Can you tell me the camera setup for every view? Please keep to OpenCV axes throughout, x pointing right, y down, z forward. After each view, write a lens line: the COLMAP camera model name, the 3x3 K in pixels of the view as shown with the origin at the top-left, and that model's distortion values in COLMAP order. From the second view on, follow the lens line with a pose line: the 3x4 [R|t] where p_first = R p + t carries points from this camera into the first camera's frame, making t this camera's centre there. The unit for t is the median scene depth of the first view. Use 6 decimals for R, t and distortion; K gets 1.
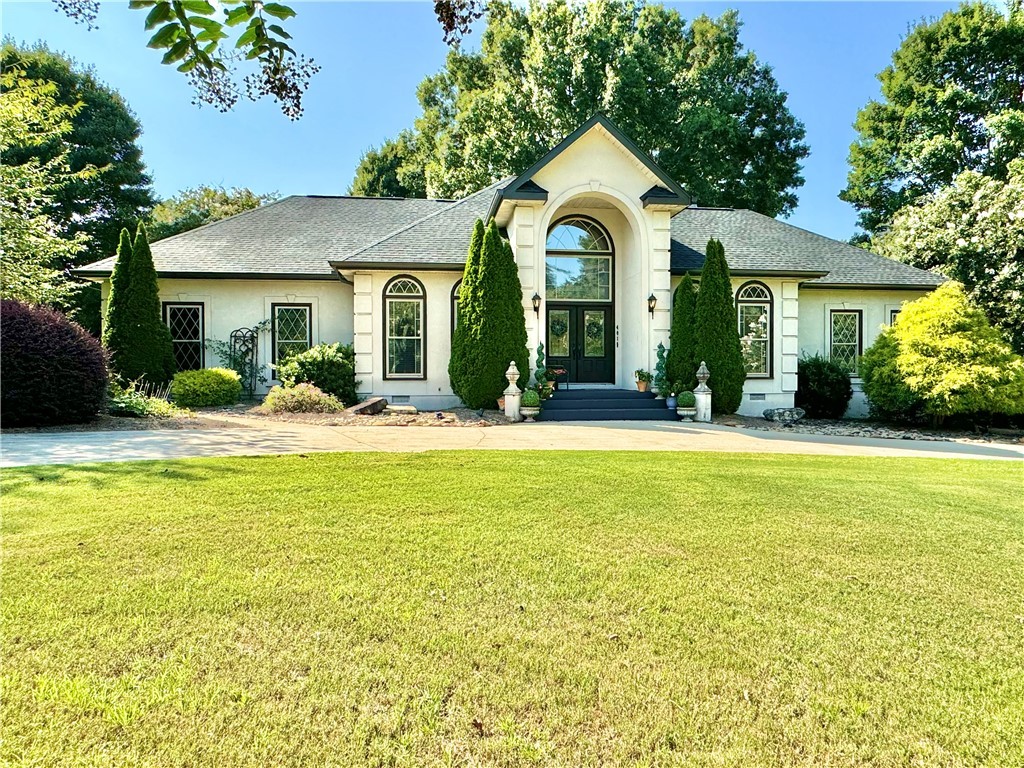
lens RADIAL K [[624.6, 0, 511.0], [0, 624.6, 387.5], [0, 0, 1]] dist [0.009449, -0.005460]
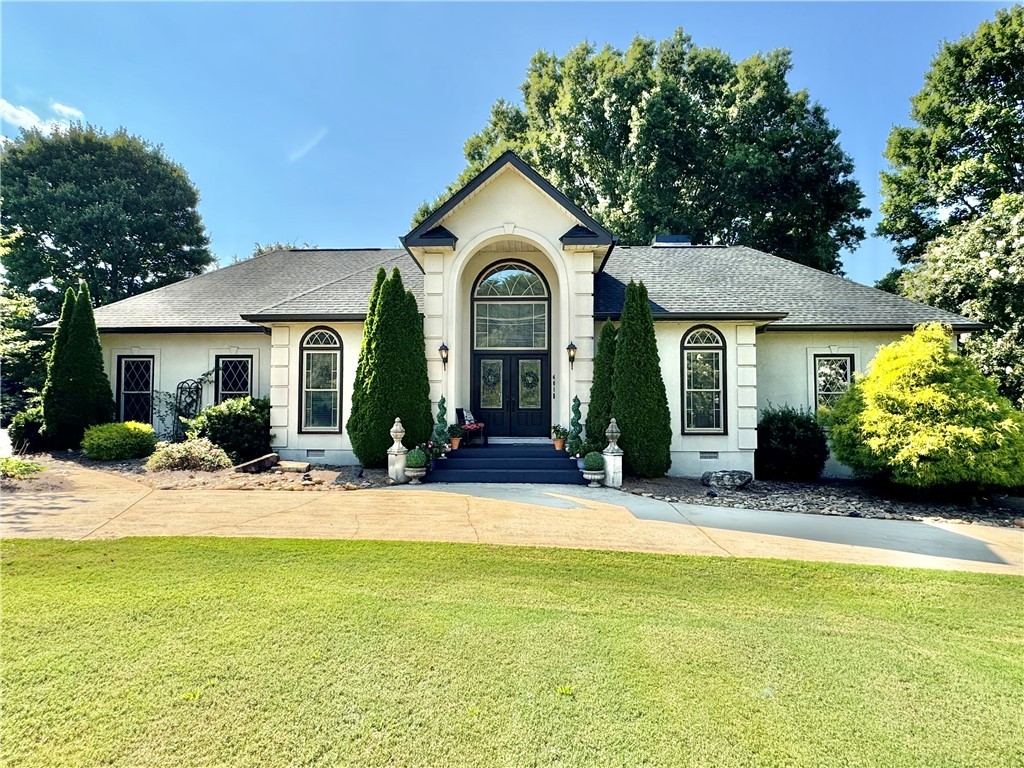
lens RADIAL K [[596.7, 0, 510.0], [0, 596.7, 384.6], [0, 0, 1]] dist [-0.019028, 0.012586]
pose [[0.987083, -0.002674, -0.160186, 0.265731], [-0.007160, 0.998125, -0.060782, -0.033134], [0.160048, 0.061144, 0.985214, 0.130004]]
